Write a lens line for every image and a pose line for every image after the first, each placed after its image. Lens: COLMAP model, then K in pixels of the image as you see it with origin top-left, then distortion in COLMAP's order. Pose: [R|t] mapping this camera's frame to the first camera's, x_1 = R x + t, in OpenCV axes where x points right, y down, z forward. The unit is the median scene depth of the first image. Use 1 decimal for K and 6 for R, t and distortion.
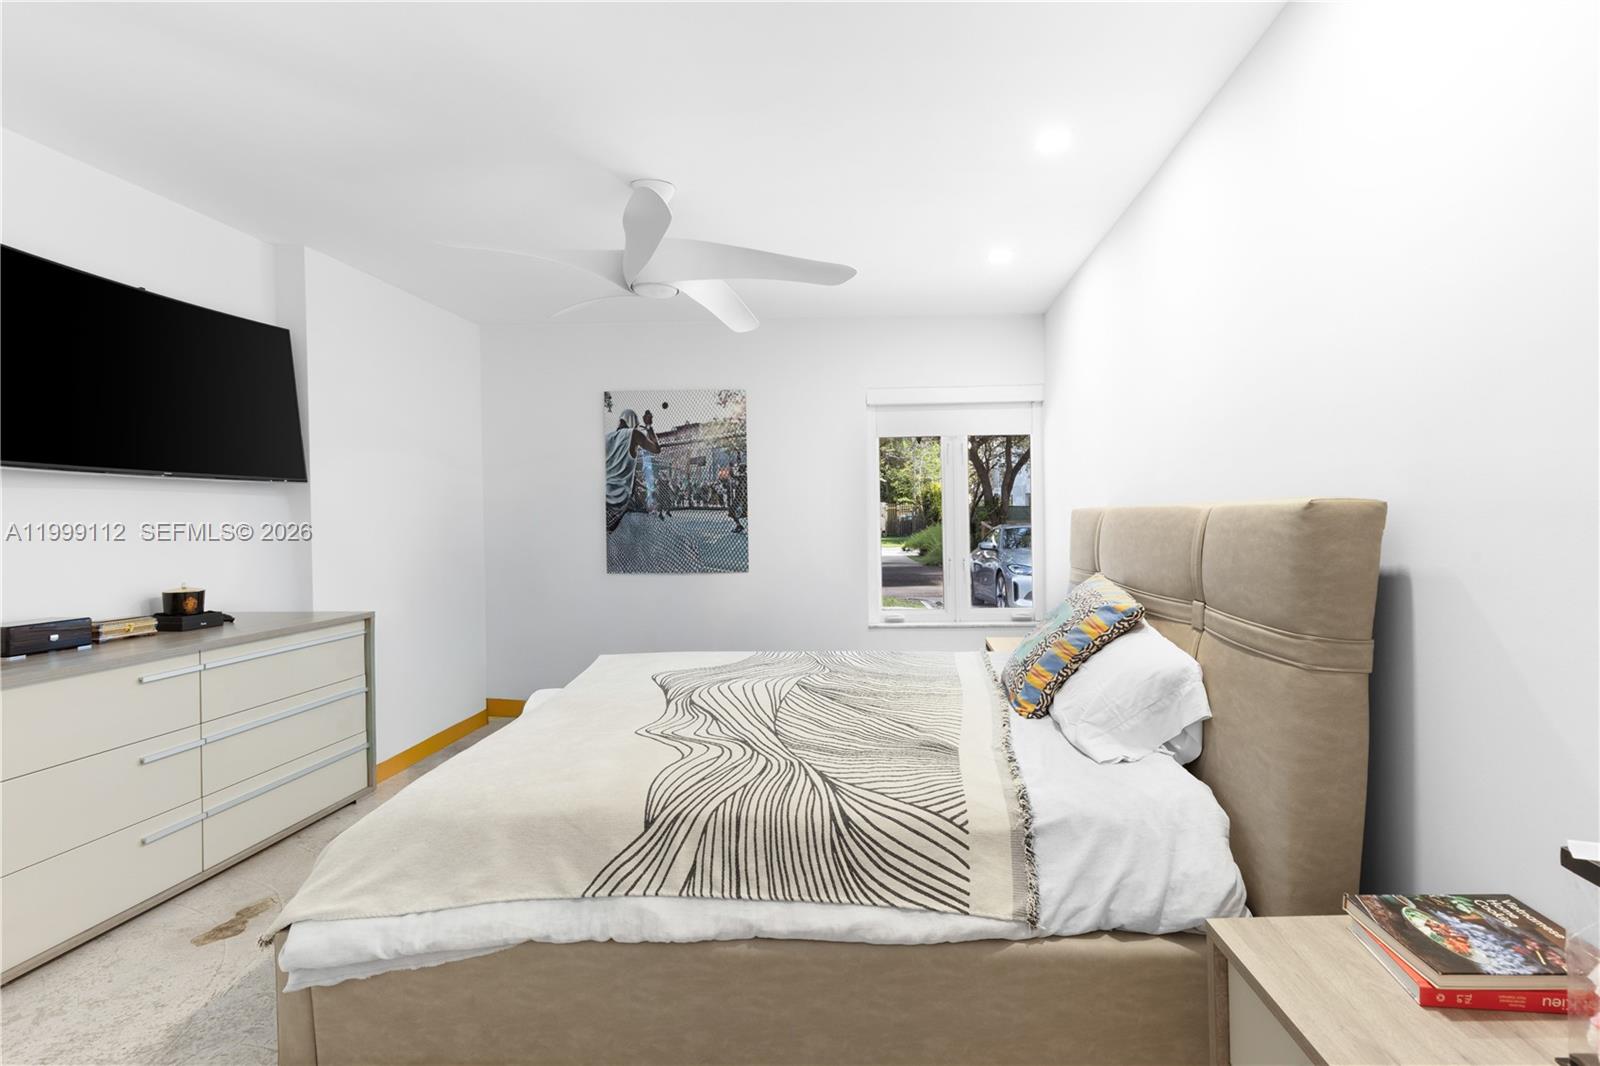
lens RADIAL K [[730.2, 0, 807.2], [0, 730.2, 525.4], [0, 0, 1]] dist [0.005277, -0.000828]
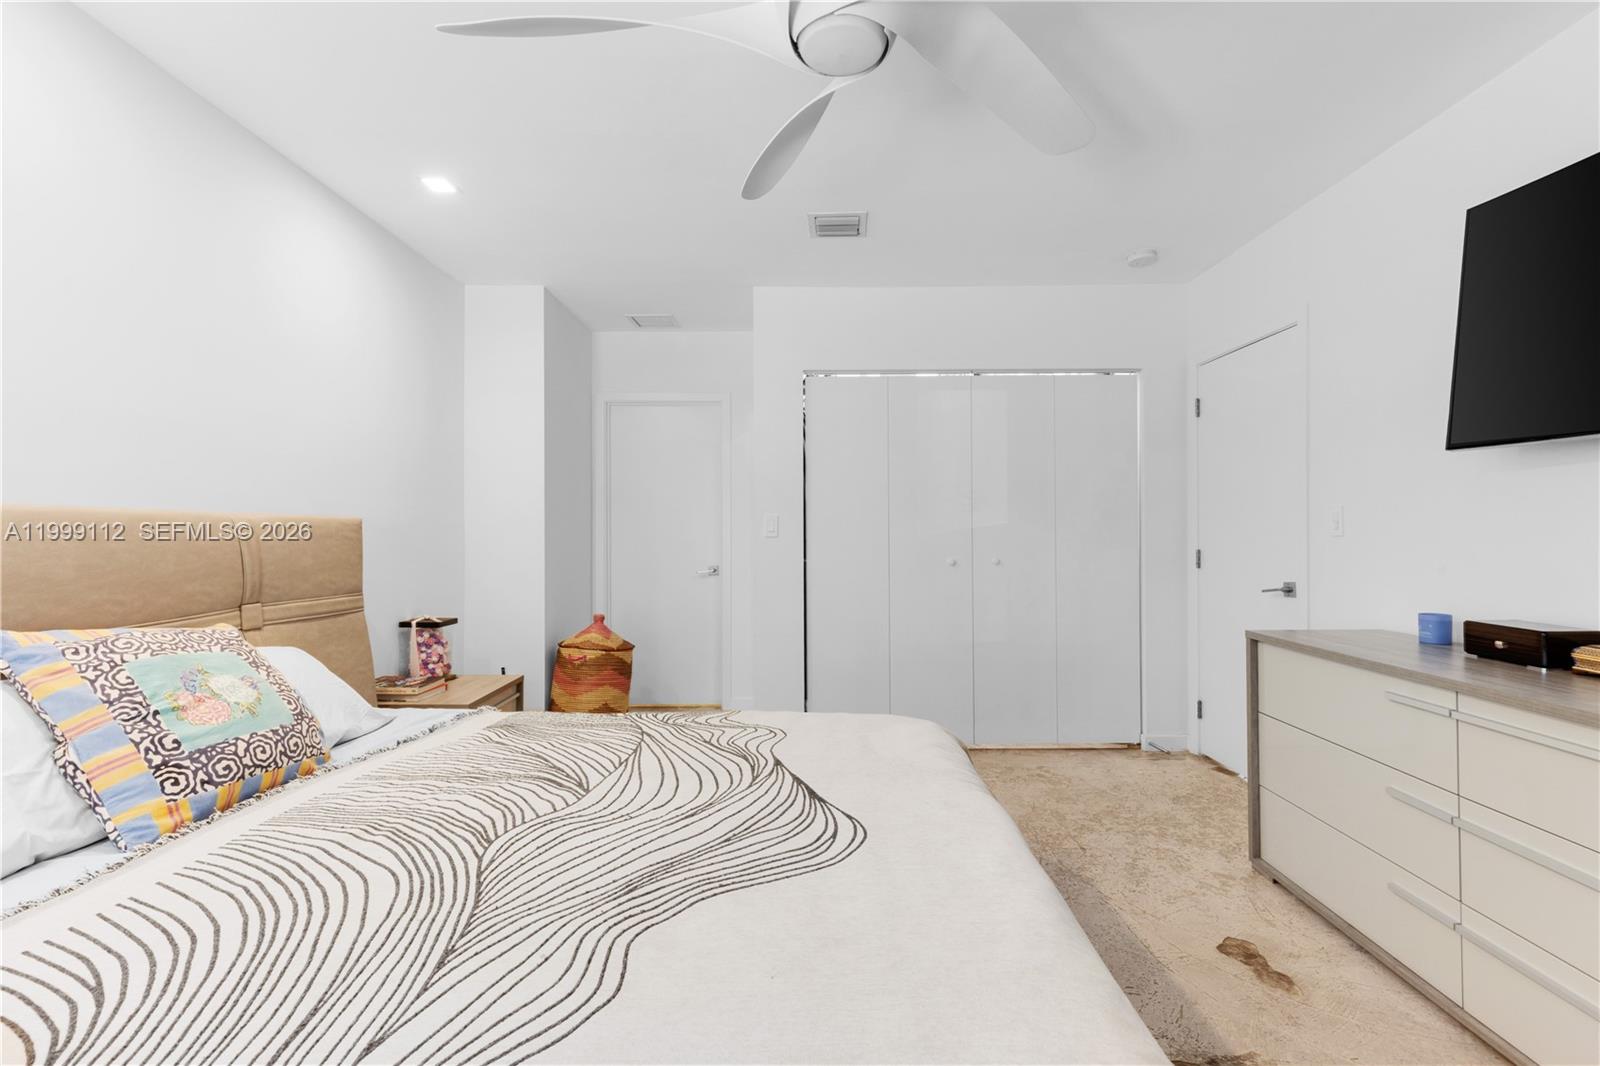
lens RADIAL K [[730.2, 0, 793.4], [0, 730.2, 529.7], [0, 0, 1]] dist [0.005277, -0.000828]
pose [[-0.996471, 0.018490, -0.081876, -0.164873], [0.017945, 0.999812, 0.007388, -0.000579], [0.081998, 0.005893, -0.996615, 1.931490]]
